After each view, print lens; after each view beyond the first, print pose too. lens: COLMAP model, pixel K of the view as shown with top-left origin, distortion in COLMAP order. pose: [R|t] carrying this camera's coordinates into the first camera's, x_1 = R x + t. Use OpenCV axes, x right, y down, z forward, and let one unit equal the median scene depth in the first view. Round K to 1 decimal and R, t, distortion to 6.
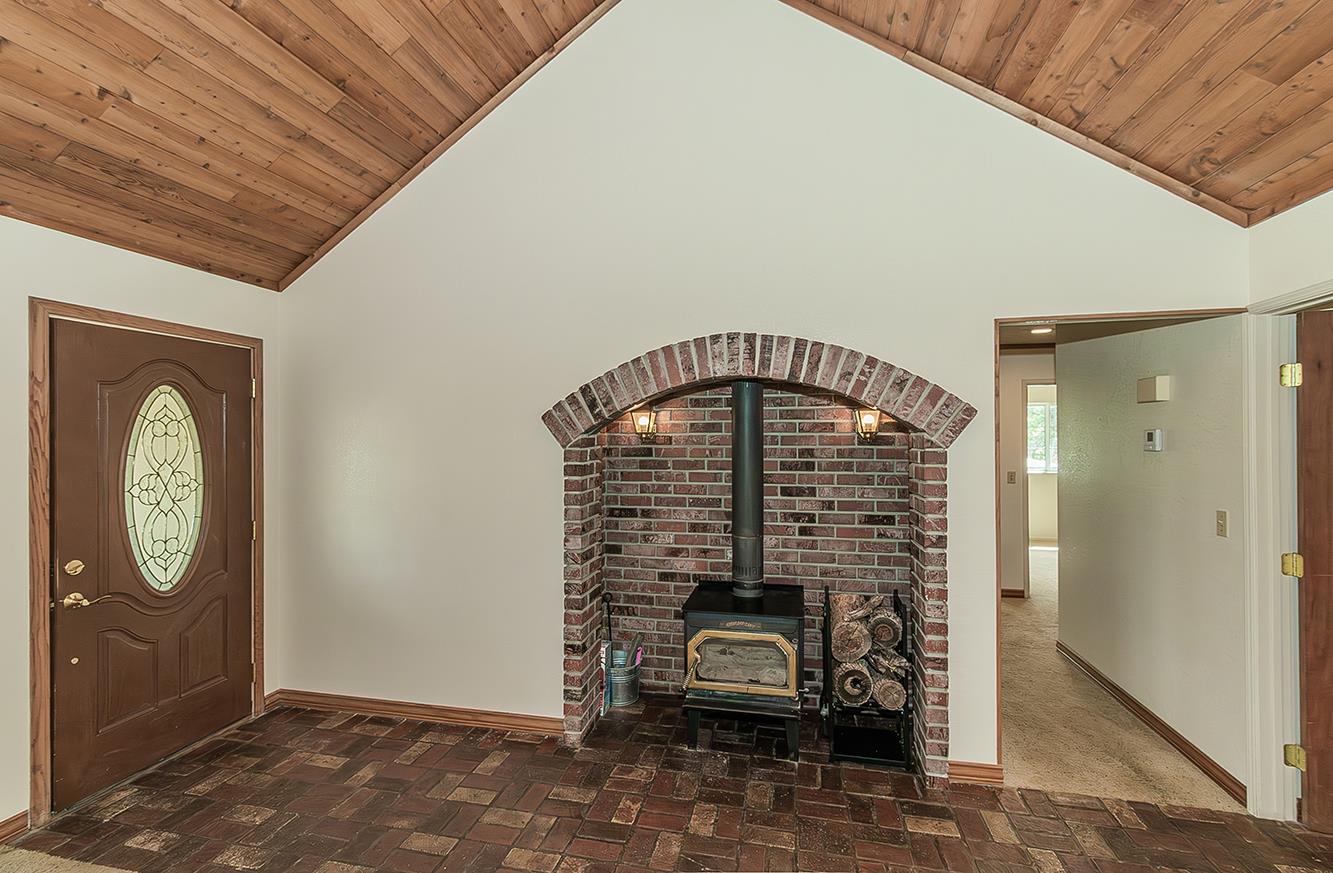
lens RADIAL K [[601.9, 0, 663.3], [0, 601.9, 434.2], [0, 0, 1]] dist [0.000837, -0.000135]
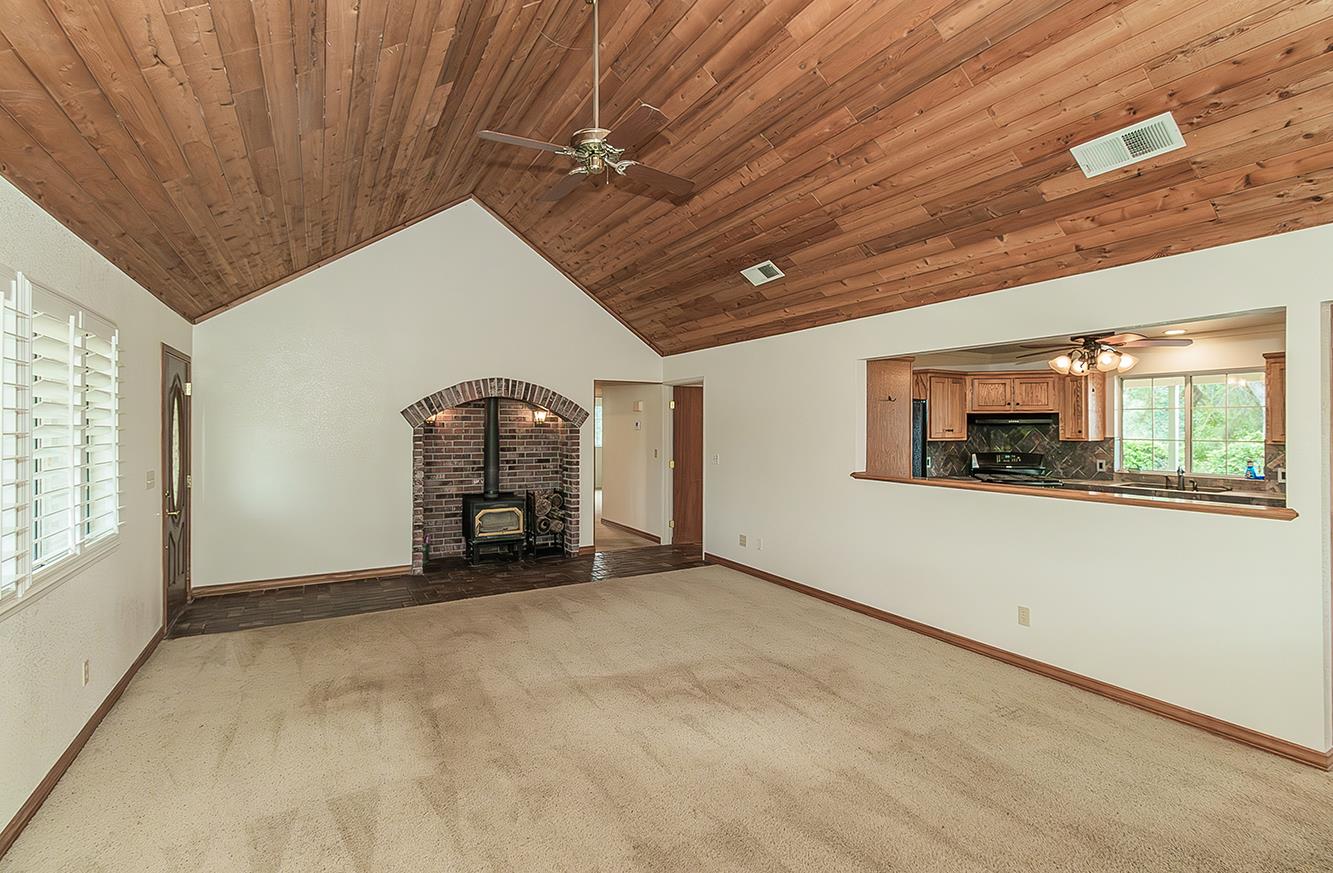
lens RADIAL K [[601.9, 0, 663.3], [0, 601.9, 434.2], [0, 0, 1]] dist [0.000837, -0.000135]
pose [[0.734071, -0.003224, 0.679066, -0.920966], [-0.007405, 0.999891, 0.012752, 0.012619], [-0.679033, -0.014389, 0.733967, -1.042955]]
